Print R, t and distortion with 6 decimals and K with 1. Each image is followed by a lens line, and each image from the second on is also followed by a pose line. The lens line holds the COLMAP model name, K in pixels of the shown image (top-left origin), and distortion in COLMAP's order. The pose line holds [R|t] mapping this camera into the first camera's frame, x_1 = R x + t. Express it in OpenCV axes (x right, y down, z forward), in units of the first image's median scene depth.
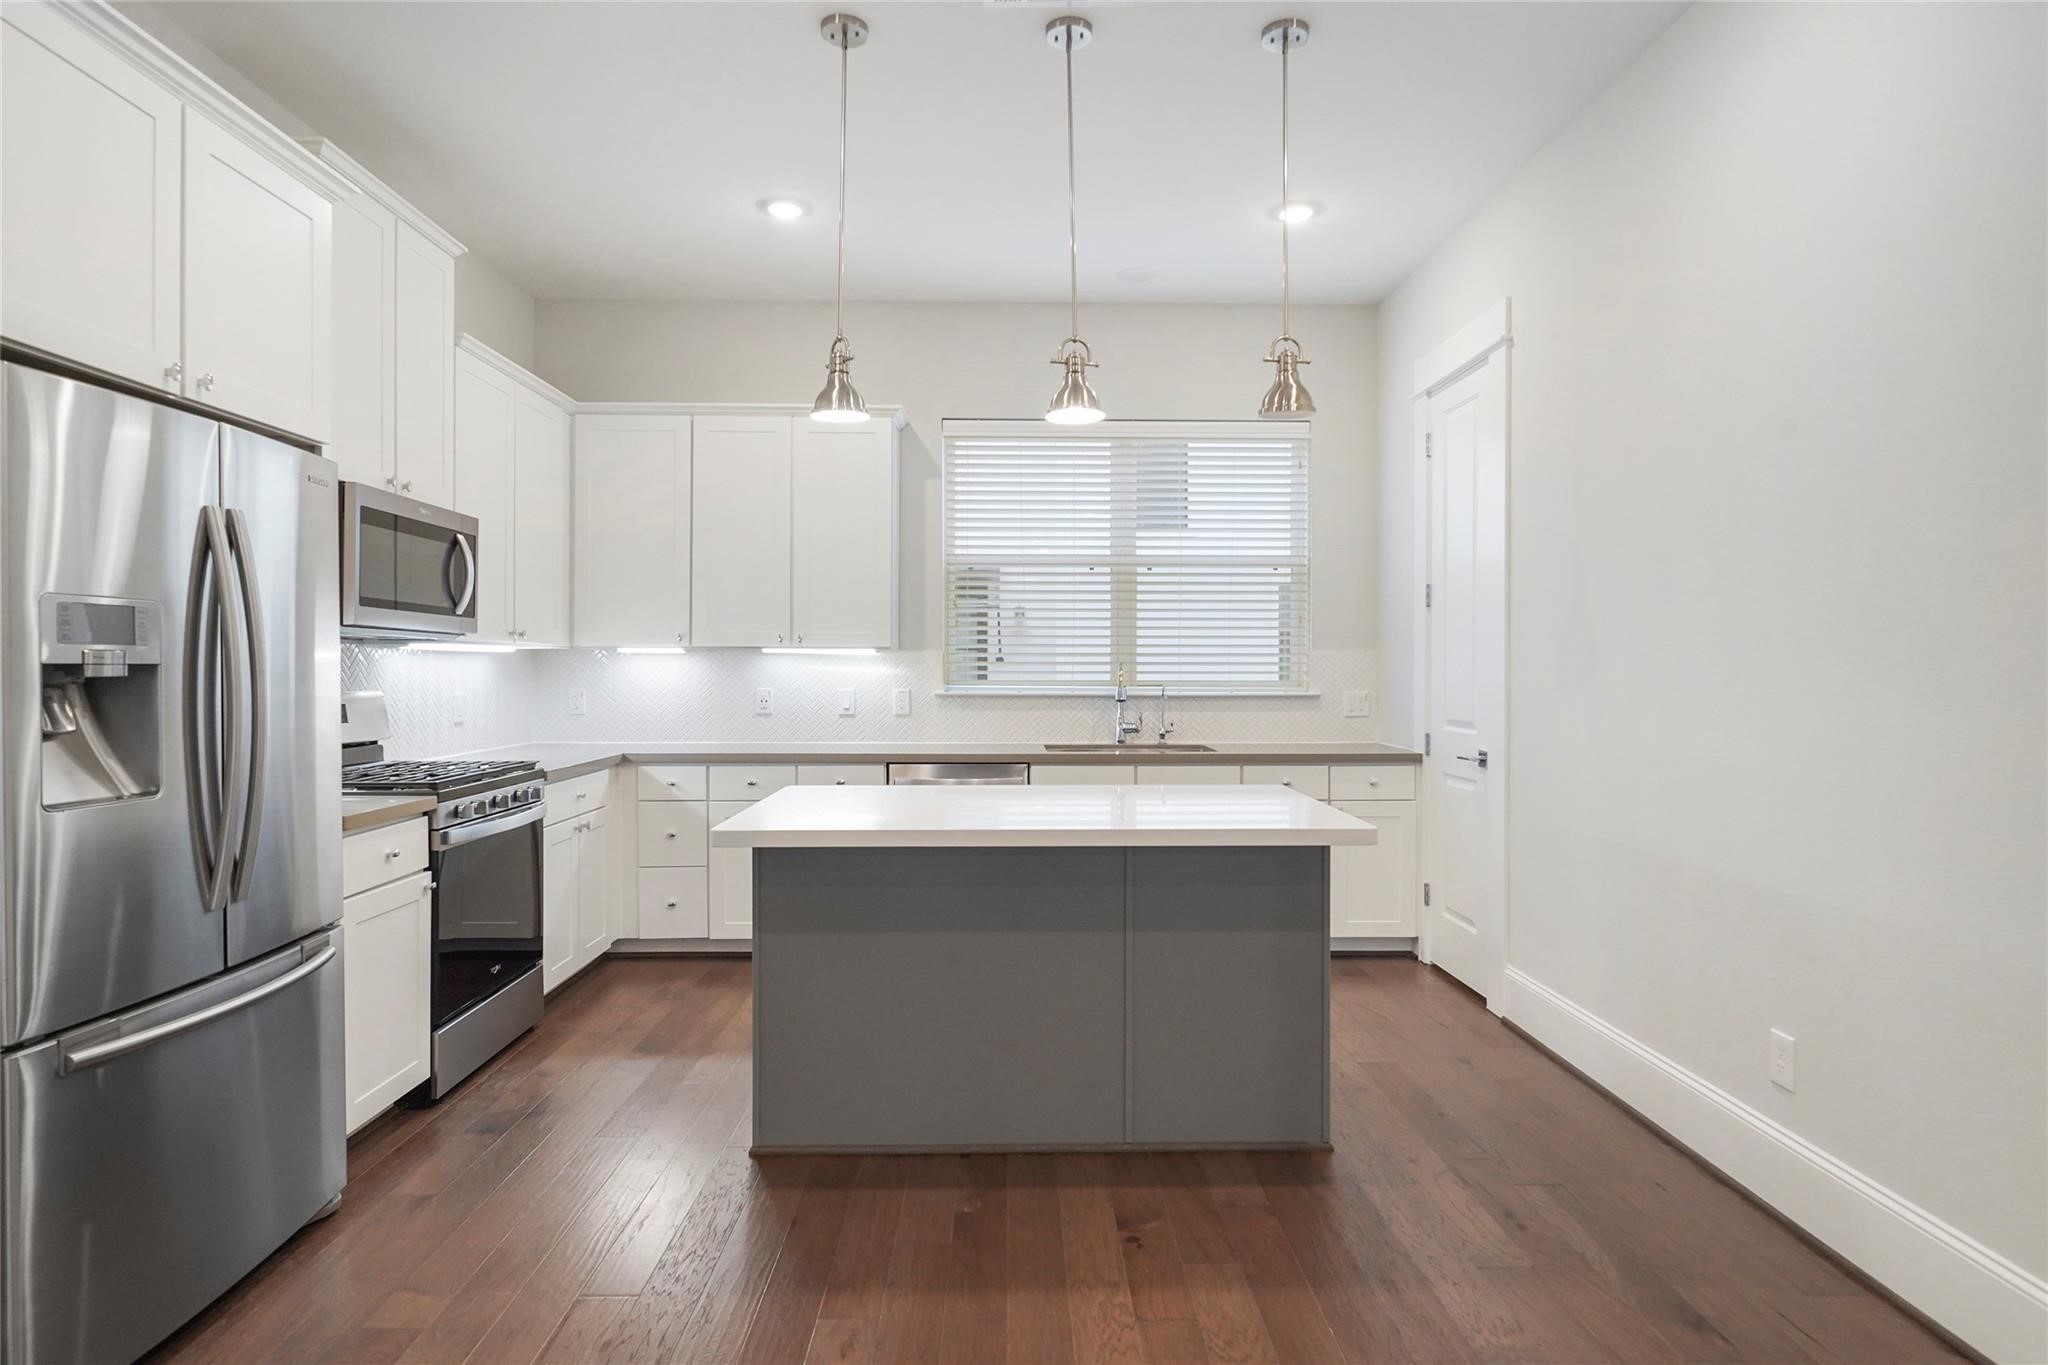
lens RADIAL K [[1122.0, 0, 1020.0], [0, 1122.0, 677.5], [0, 0, 1]] dist [-0.002853, -0.000153]
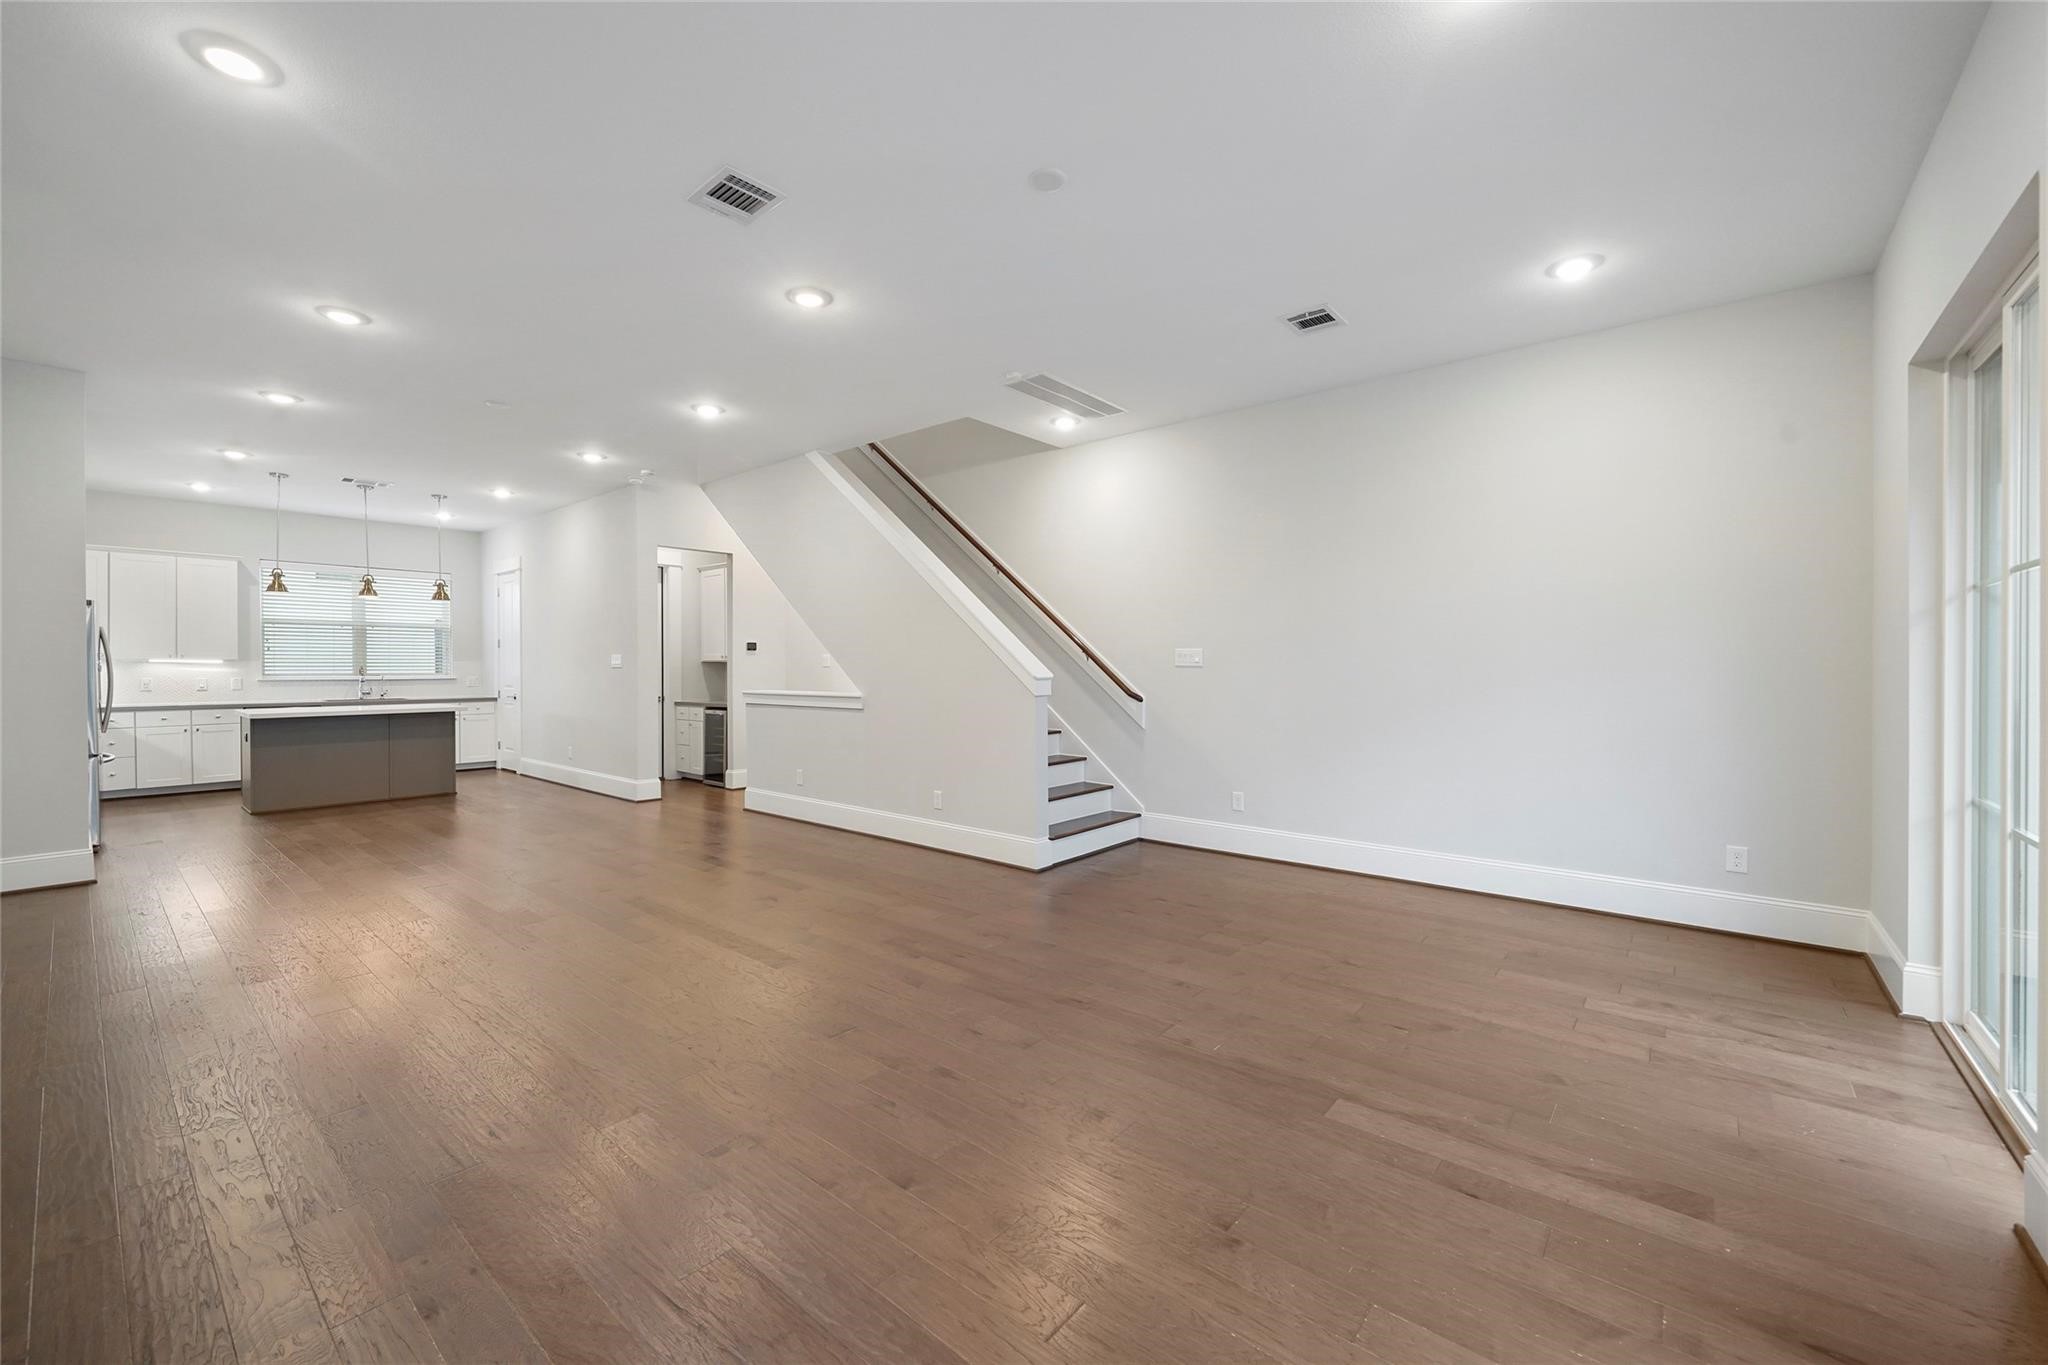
lens RADIAL K [[791.5, 0, 1011.2], [0, 791.5, 679.0], [0, 0, 1]] dist [0.000299, -0.000401]
pose [[0.652569, -0.011010, 0.757649, -0.315210], [0.003508, 0.999928, 0.011510, -0.000235], [-0.757721, -0.004853, 0.652560, -1.303826]]
